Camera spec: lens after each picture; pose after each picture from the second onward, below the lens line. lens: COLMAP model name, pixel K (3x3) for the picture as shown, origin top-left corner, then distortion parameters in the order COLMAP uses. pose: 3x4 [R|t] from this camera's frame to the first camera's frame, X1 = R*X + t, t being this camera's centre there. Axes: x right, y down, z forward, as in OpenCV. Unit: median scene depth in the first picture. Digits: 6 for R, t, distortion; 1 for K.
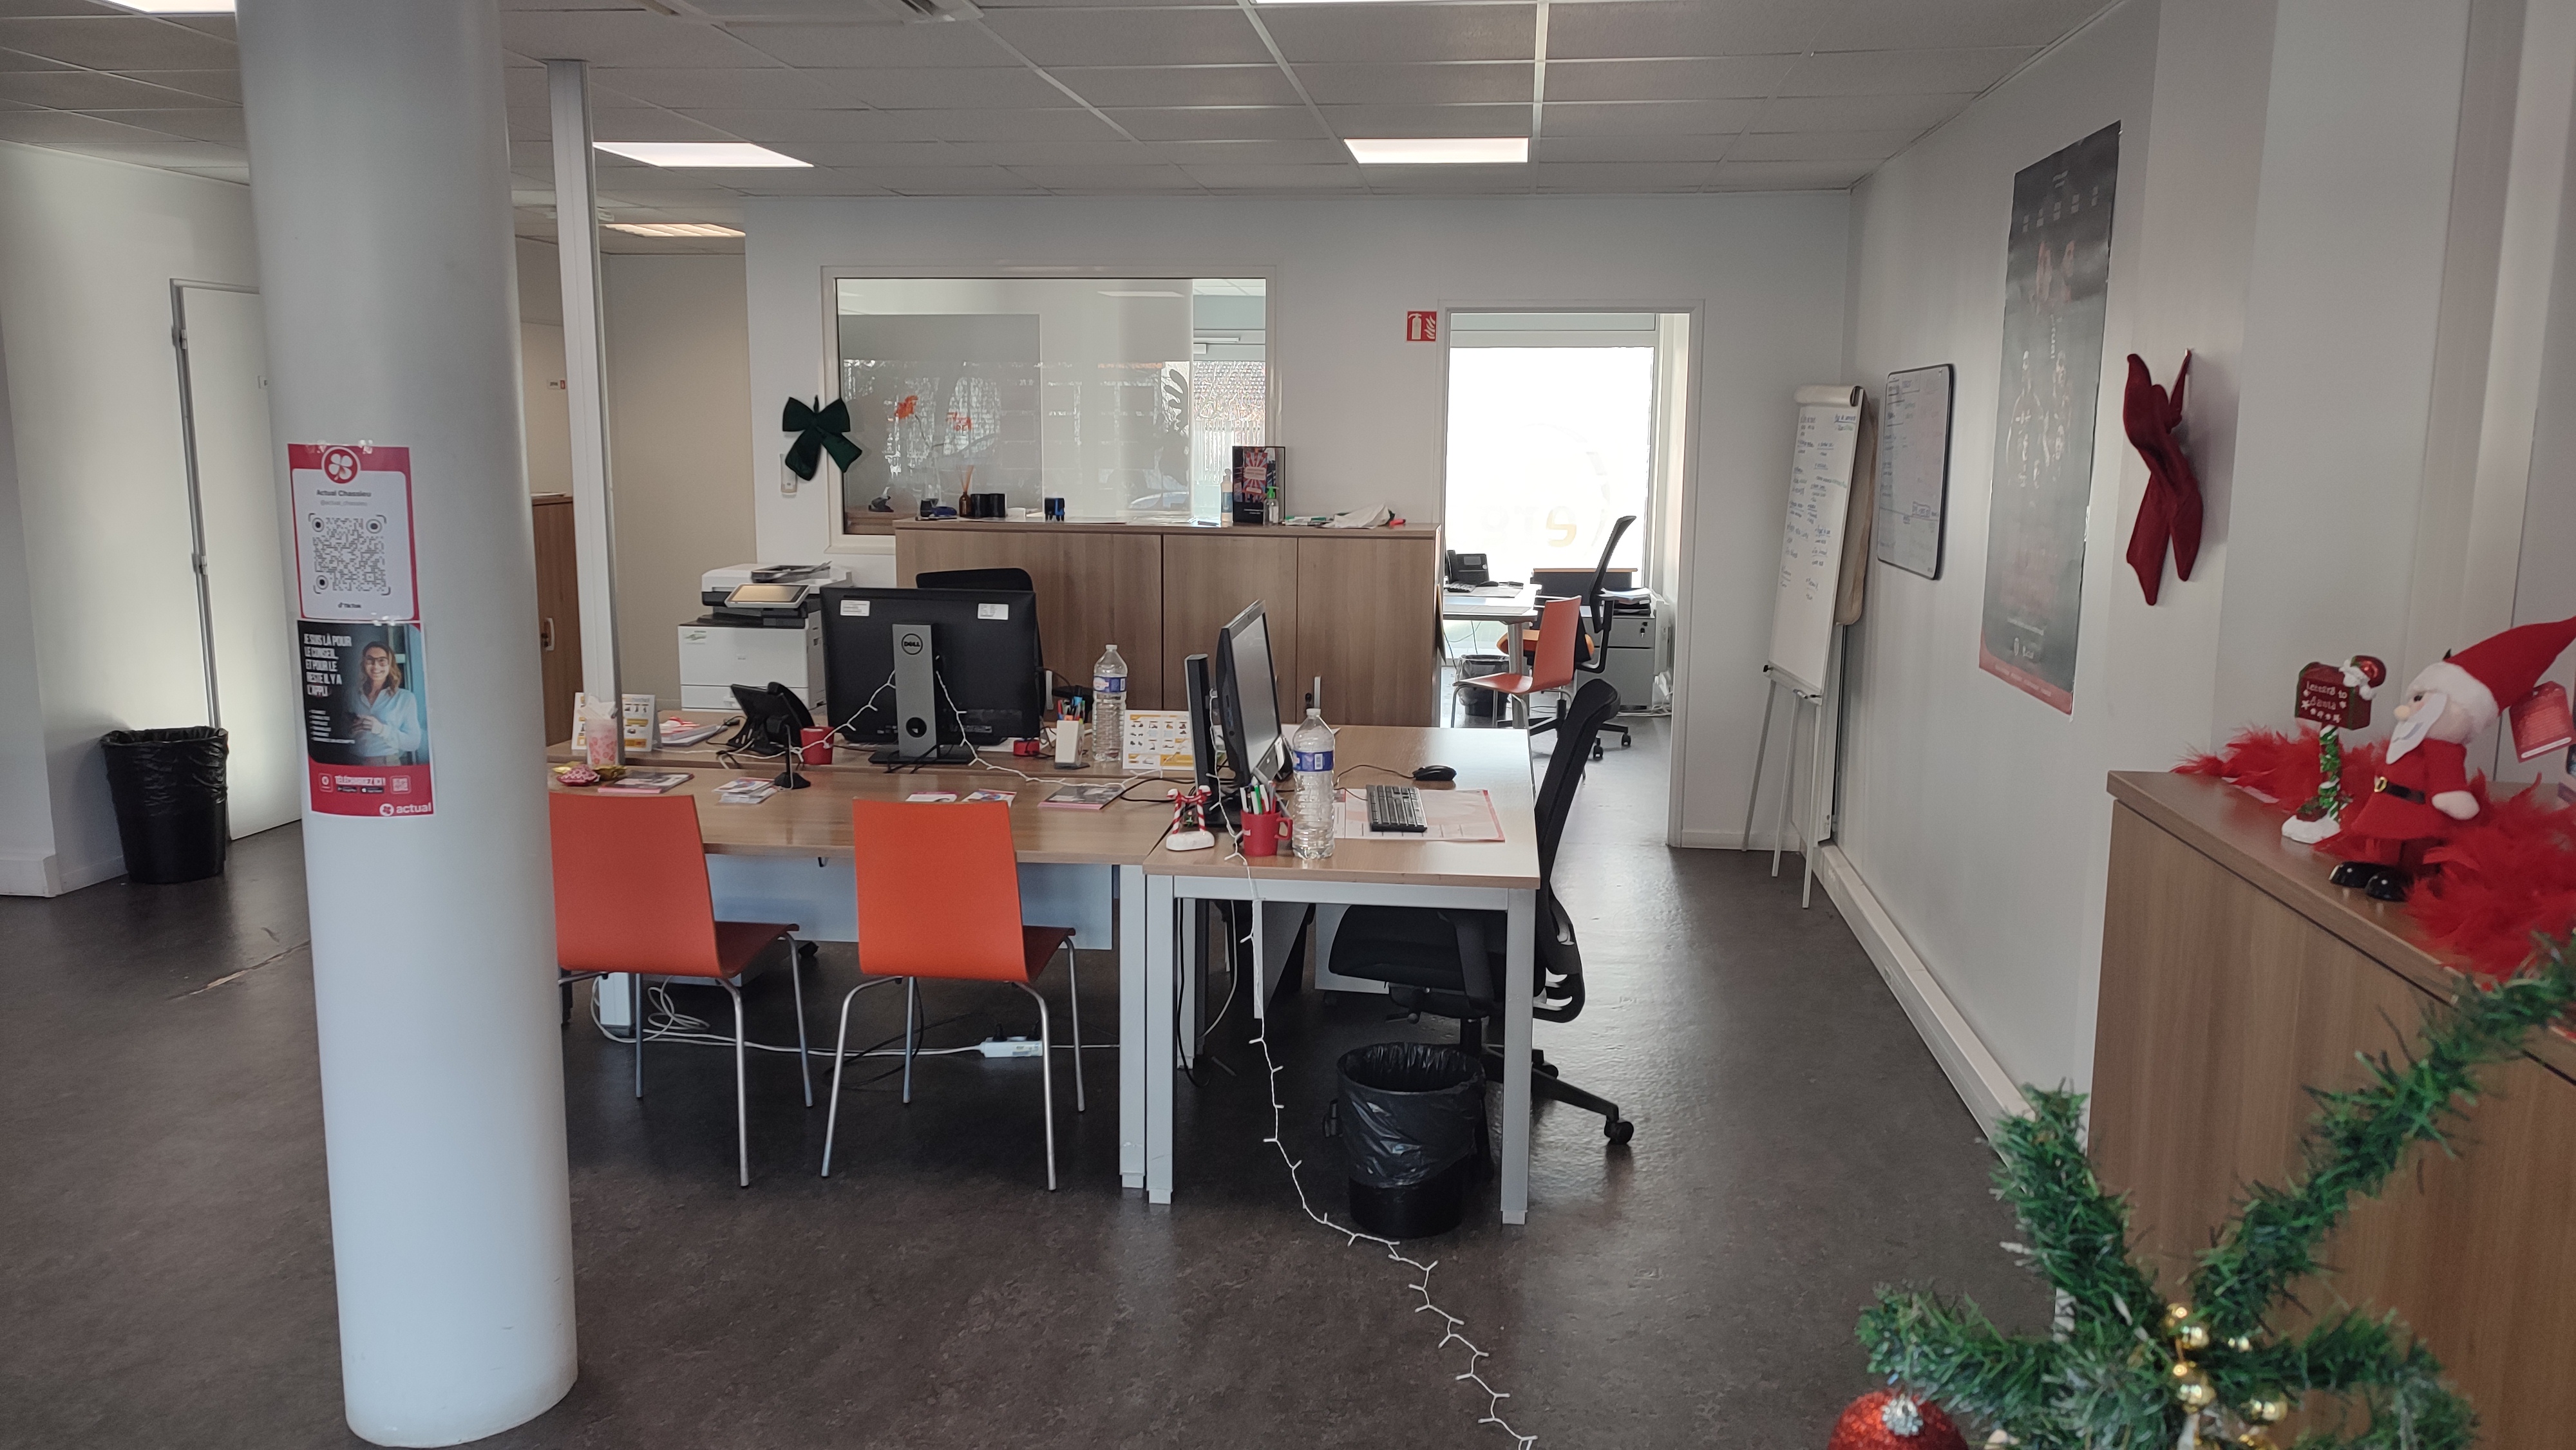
lens RADIAL K [[1837.8, 0, 1288.0], [0, 1837.8, 725.0], [0, 0, 1]] dist [0.052099, -0.047631]
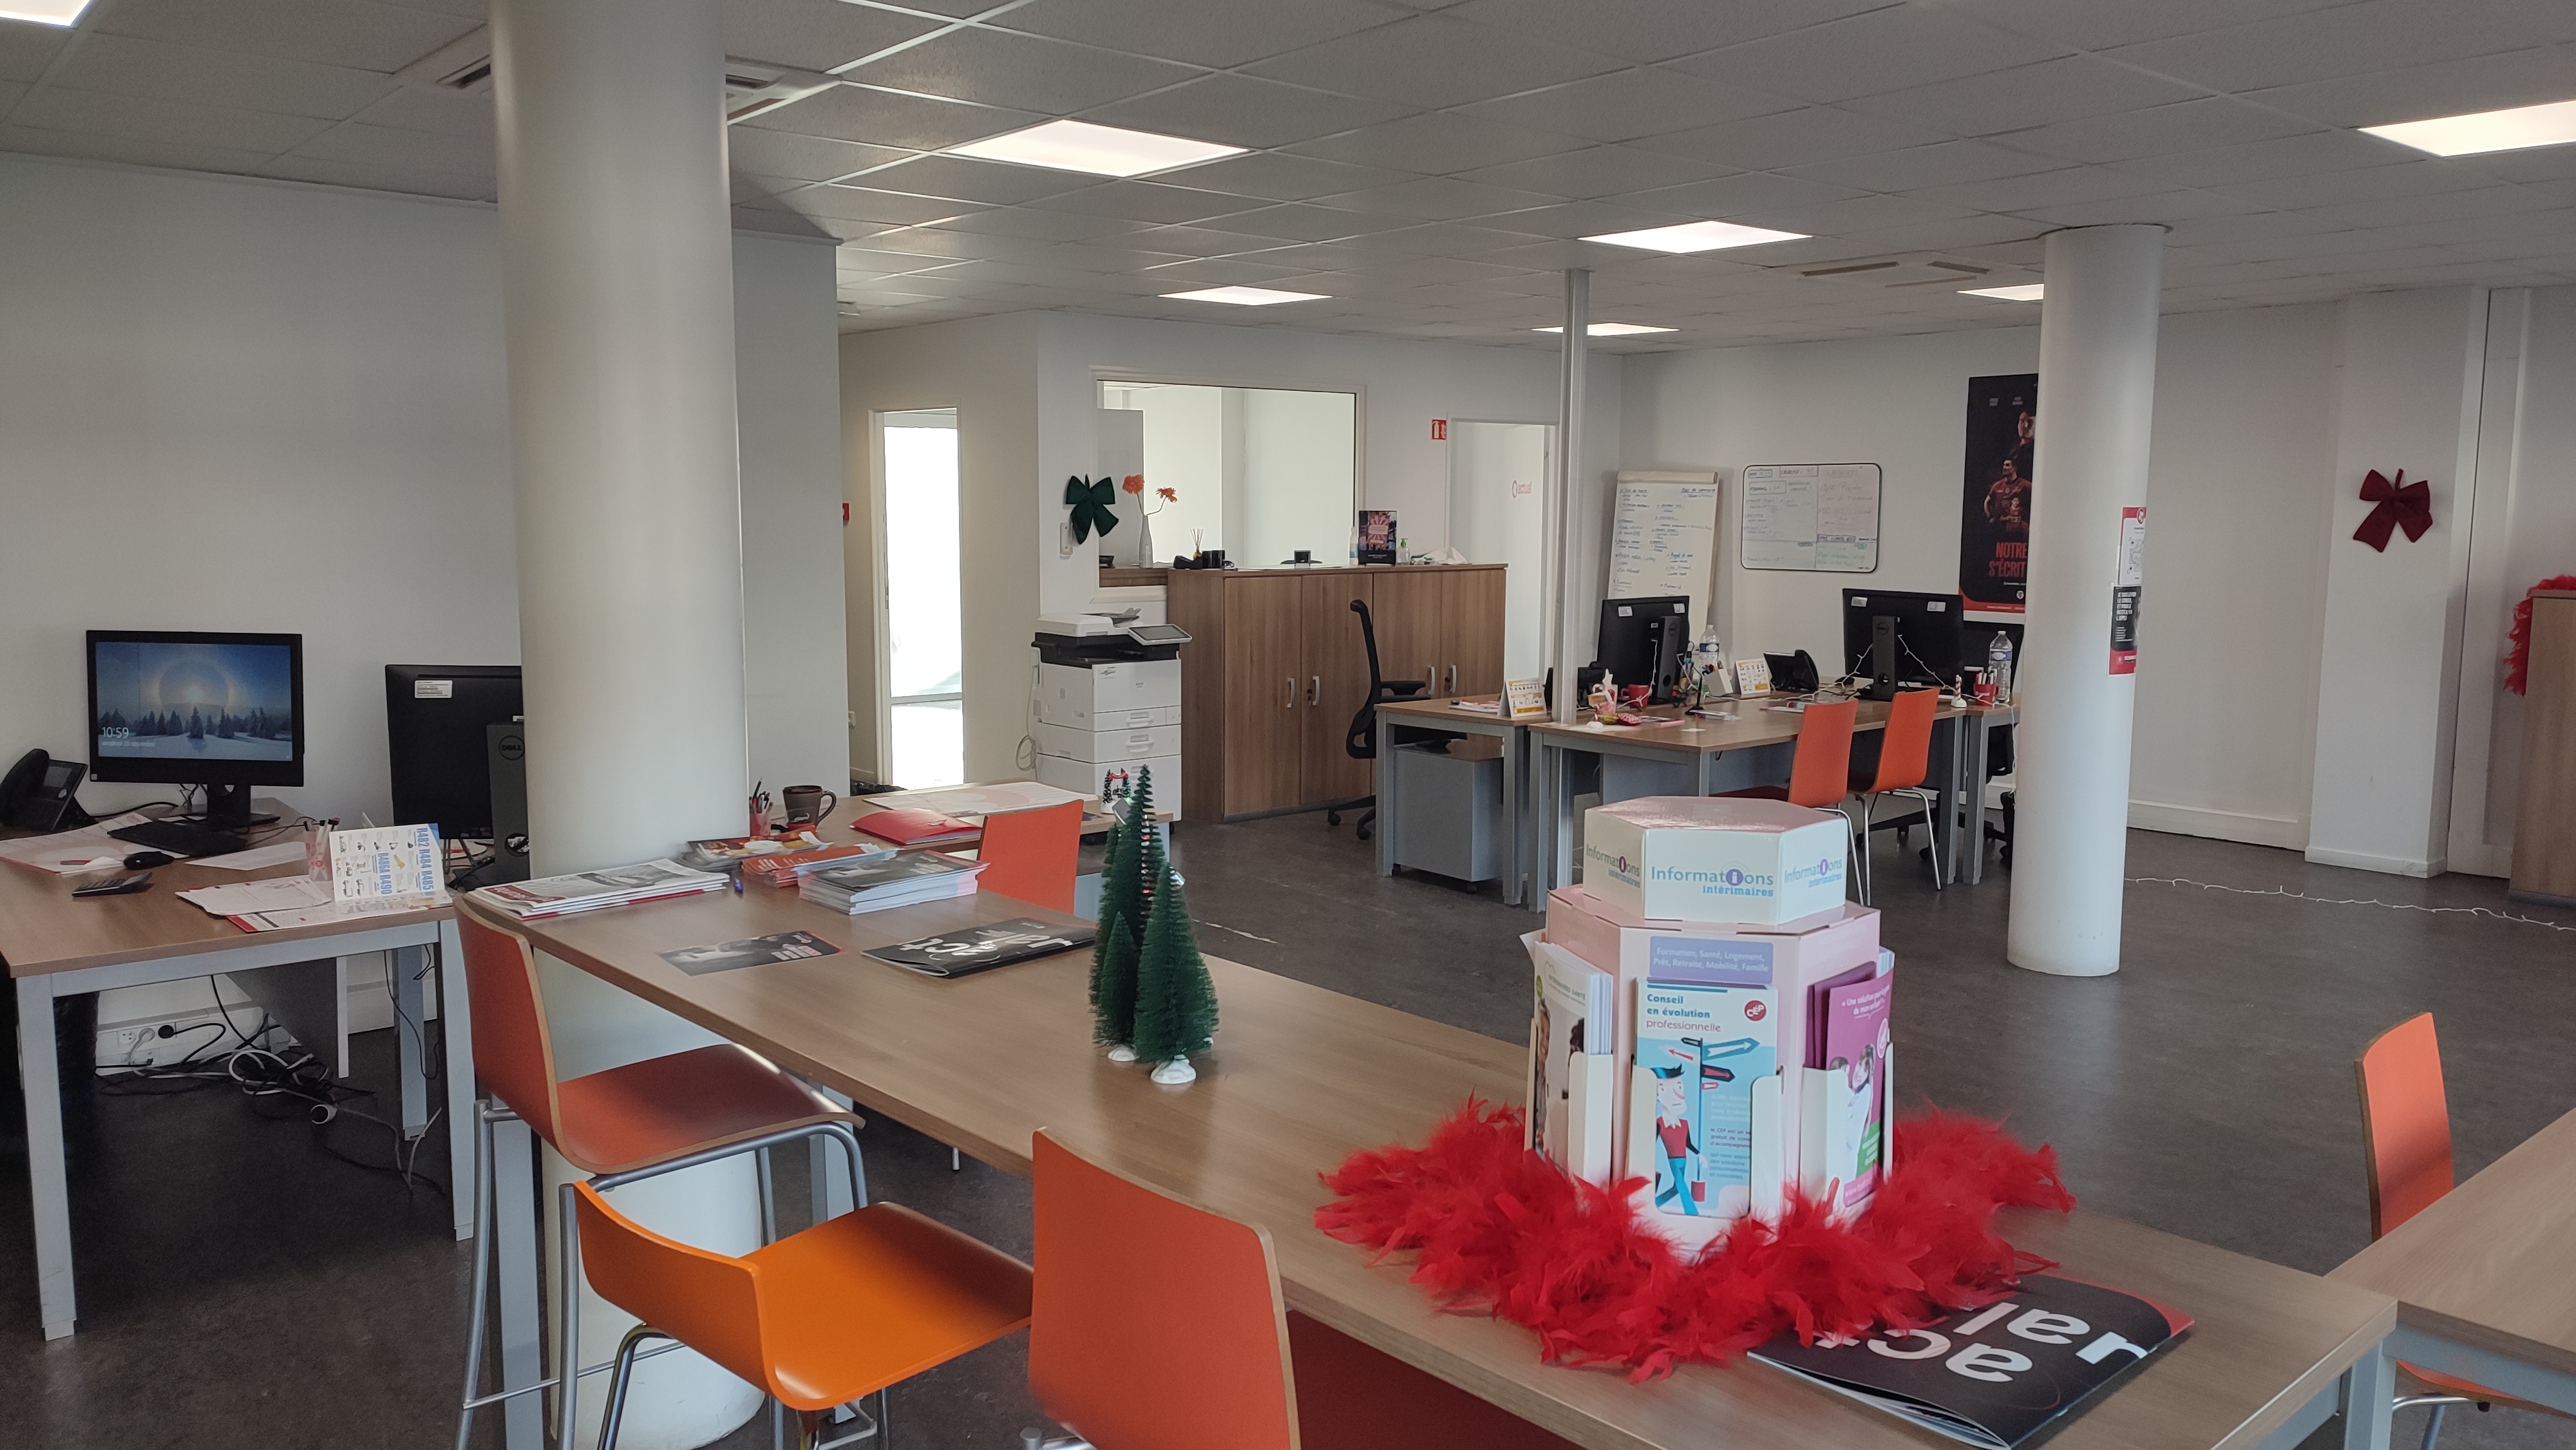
lens RADIAL K [[1858.1, 0, 1288.0], [0, 1858.1, 725.0], [0, 0, 1]] dist [0.195943, -0.047352]
pose [[0.656125, -0.097952, 0.748268, -1.144956], [0.122868, 0.992176, 0.022143, -0.025562], [-0.744583, 0.077409, 0.663027, 0.095570]]
